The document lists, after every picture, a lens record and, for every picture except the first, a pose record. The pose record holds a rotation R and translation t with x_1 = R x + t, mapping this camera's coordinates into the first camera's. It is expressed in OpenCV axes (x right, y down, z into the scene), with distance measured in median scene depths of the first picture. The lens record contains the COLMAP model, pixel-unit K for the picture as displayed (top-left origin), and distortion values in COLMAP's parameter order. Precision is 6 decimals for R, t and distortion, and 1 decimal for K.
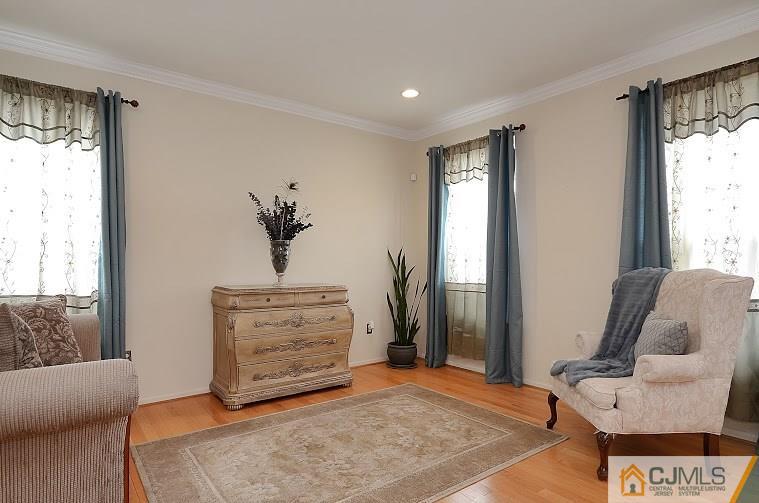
lens RADIAL K [[429.7, 0, 377.3], [0, 429.7, 258.0], [0, 0, 1]] dist [0.000978, -0.002185]
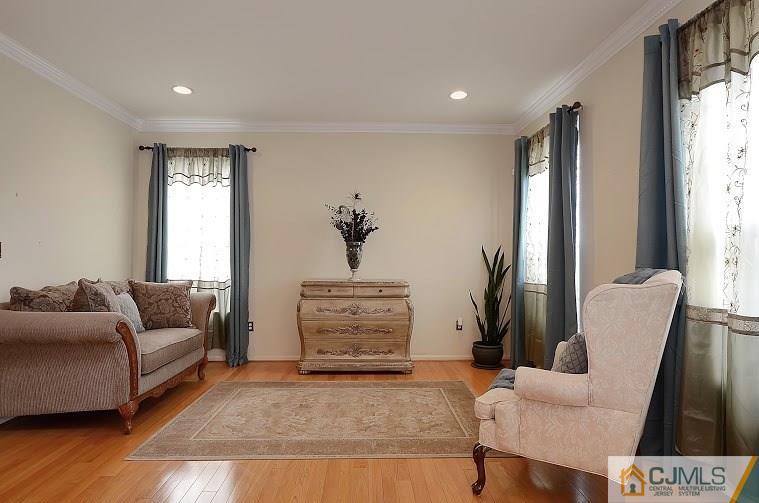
lens RADIAL K [[429.7, 0, 373.6], [0, 429.7, 252.9], [0, 0, 1]] dist [0.000978, -0.002185]
pose [[0.809591, -0.006927, -0.586954, 0.541092], [0.002093, 0.999958, -0.008913, -0.000476], [0.586991, 0.005988, 0.809572, 0.063769]]
